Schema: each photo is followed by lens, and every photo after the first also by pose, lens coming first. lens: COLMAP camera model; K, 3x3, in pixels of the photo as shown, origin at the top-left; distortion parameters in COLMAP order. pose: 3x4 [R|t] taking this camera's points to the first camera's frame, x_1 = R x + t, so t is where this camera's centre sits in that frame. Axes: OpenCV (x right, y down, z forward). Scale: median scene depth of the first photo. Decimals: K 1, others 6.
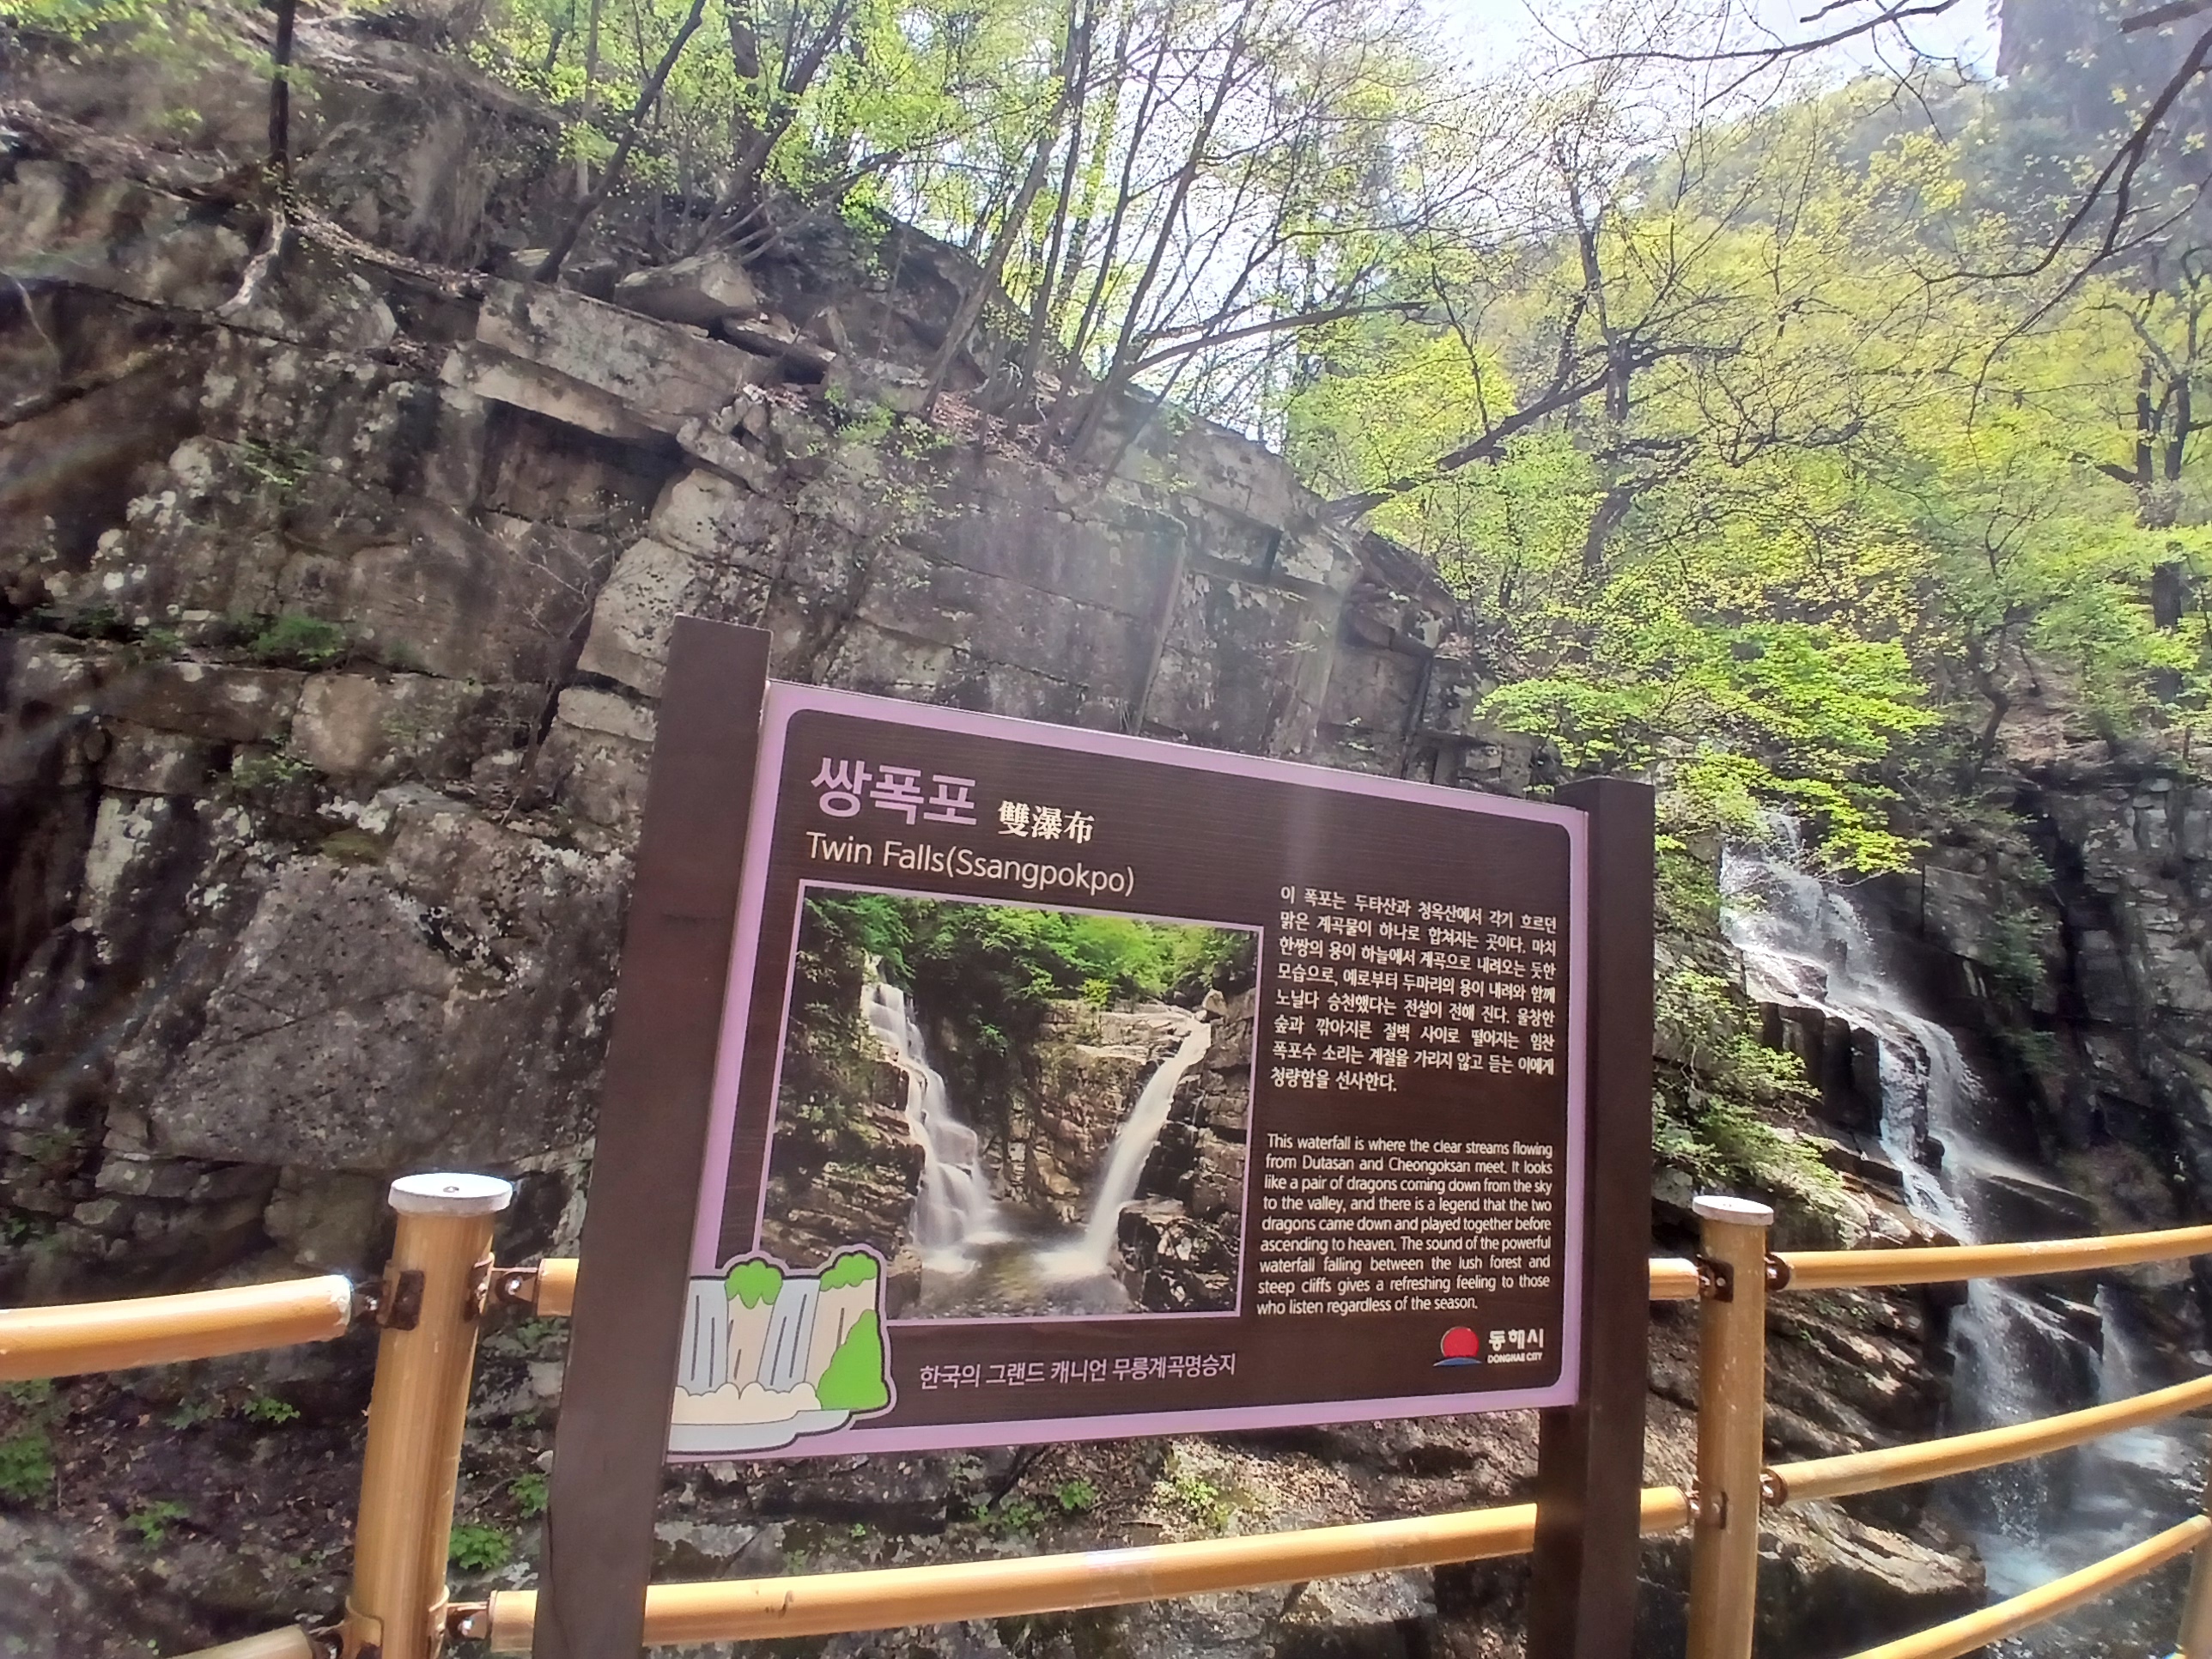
lens RADIAL K [[1102.5, 0, 1109.8], [0, 1102.5, 781.7], [0, 0, 1]] dist [-0.000073, -0.040543]
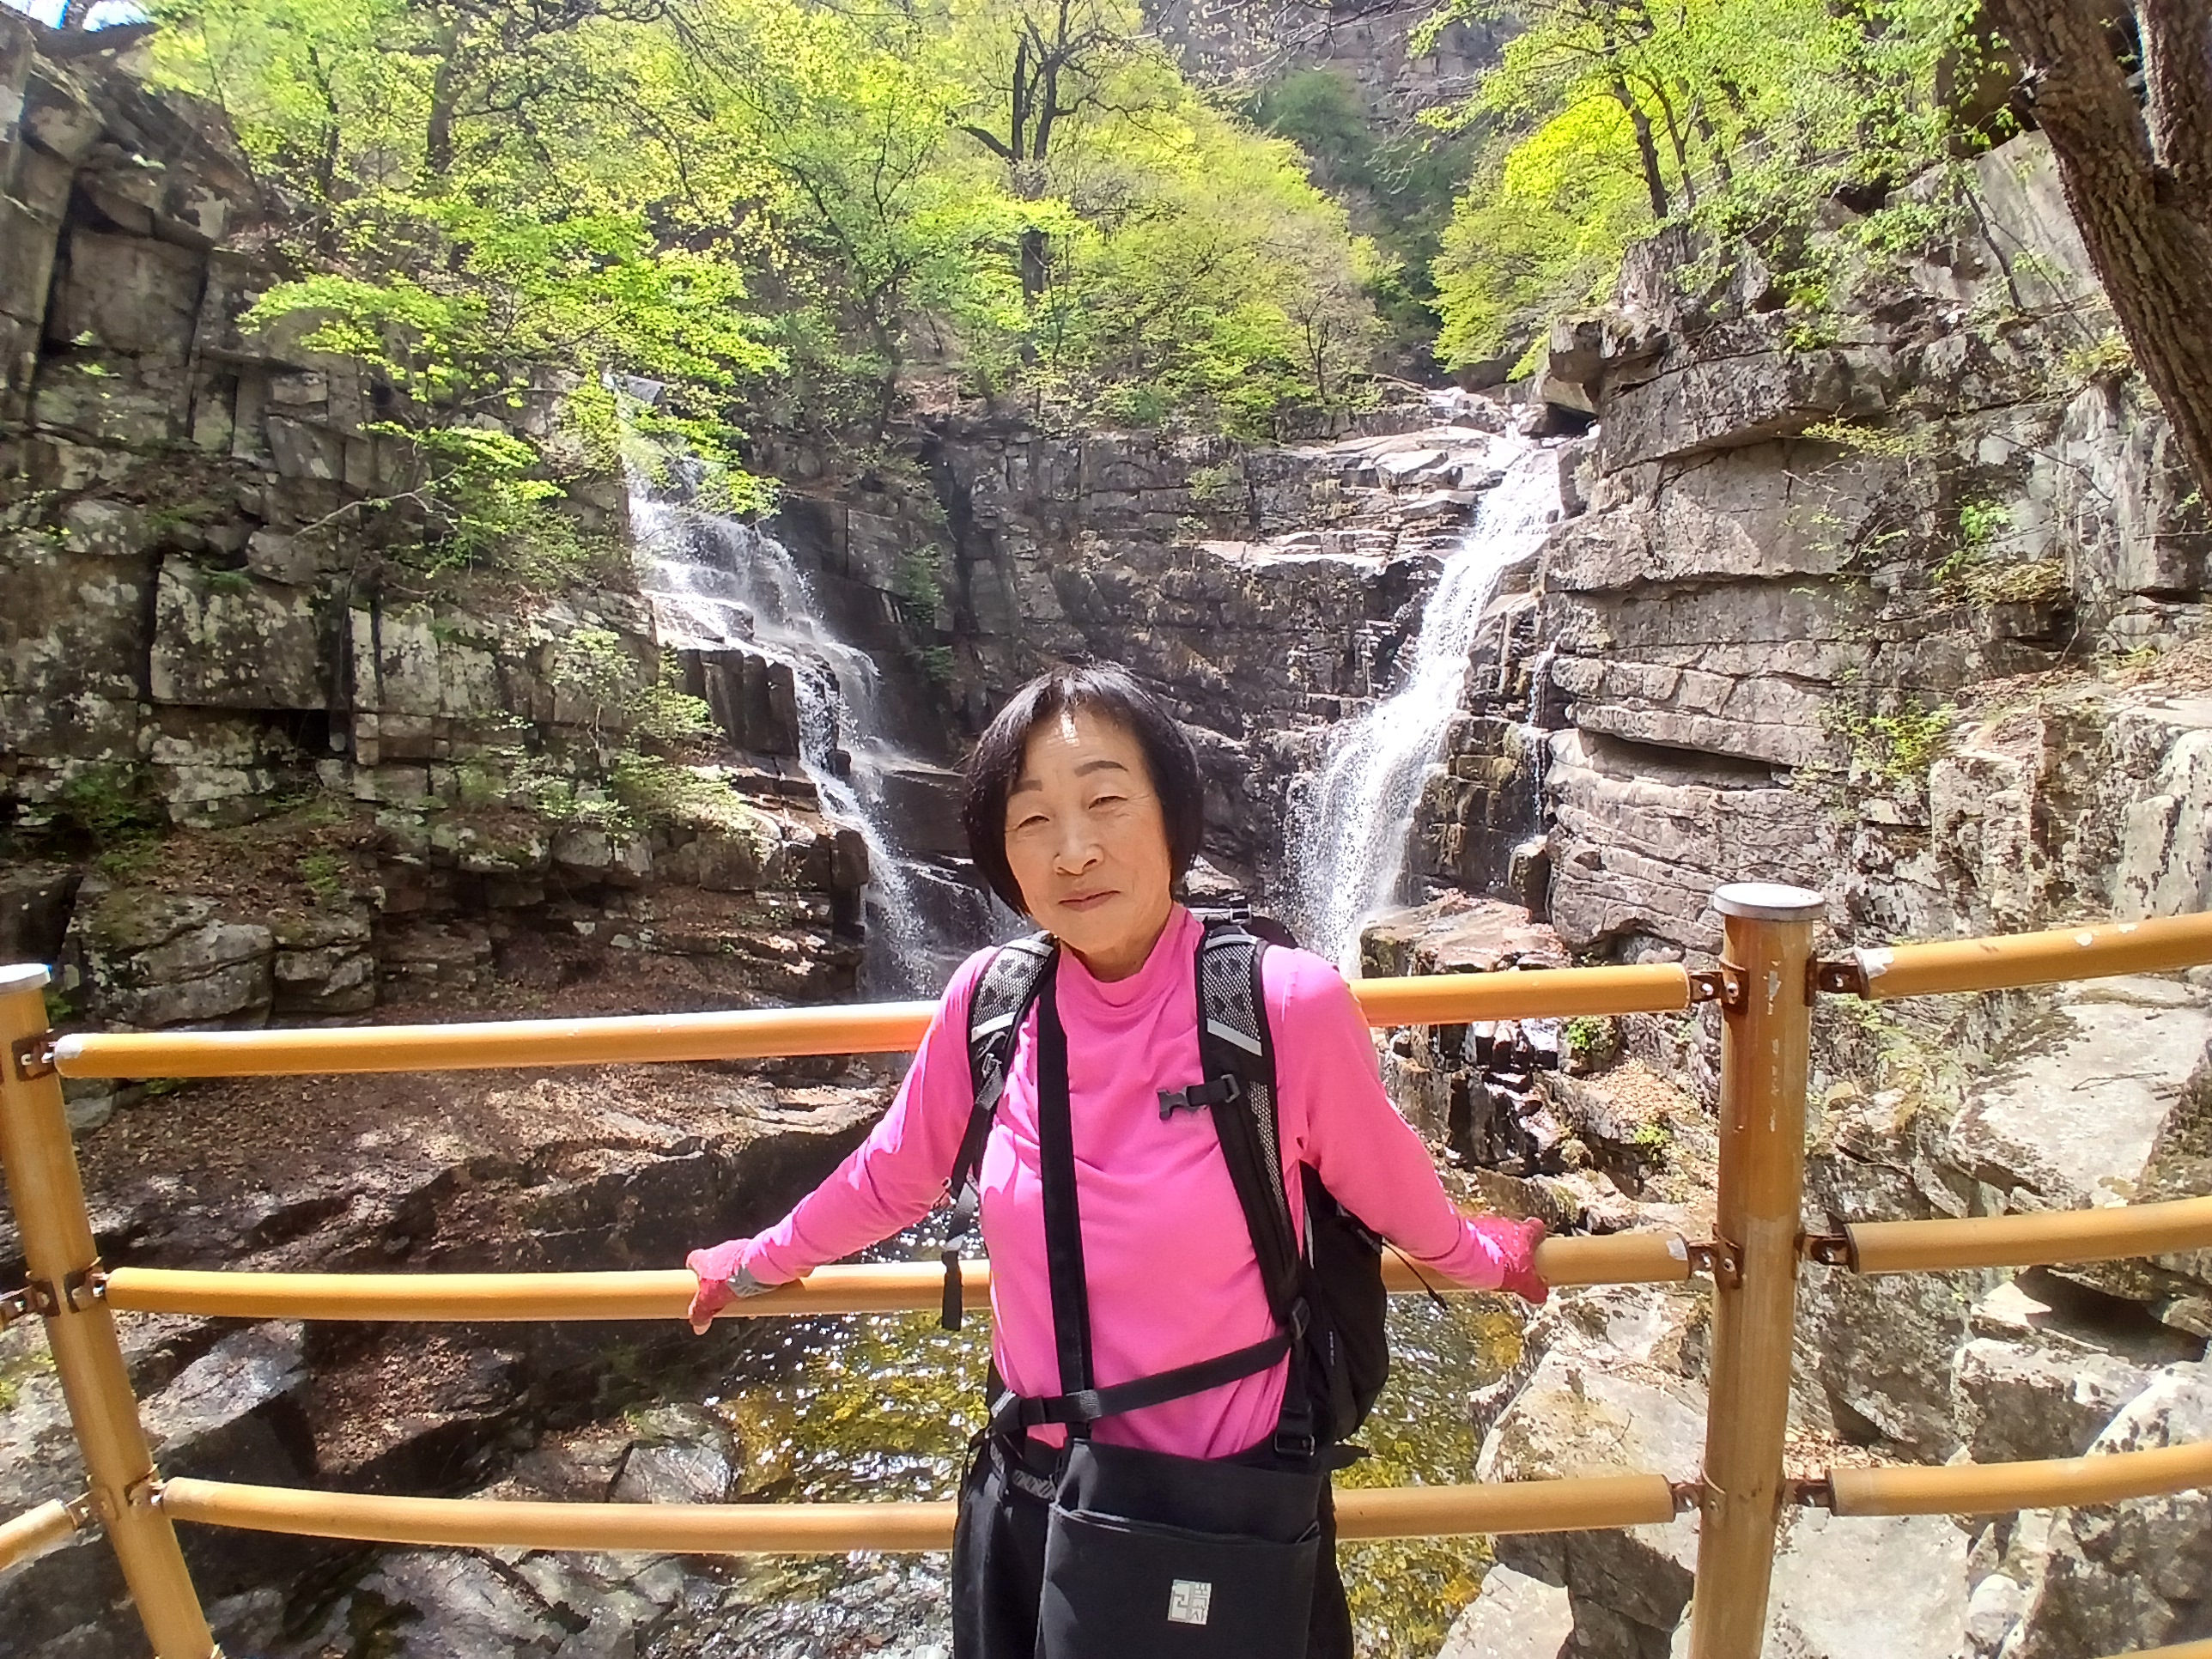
lens RADIAL K [[1103.4, 0, 1104.1], [0, 1103.4, 790.3], [0, 0, 1]] dist [0.003651, -0.045246]
pose [[0.683589, -0.214258, 0.697711, 0.136499], [-0.007336, 0.953876, 0.300110, 0.016545], [-0.729831, -0.210270, 0.650487, 0.020779]]
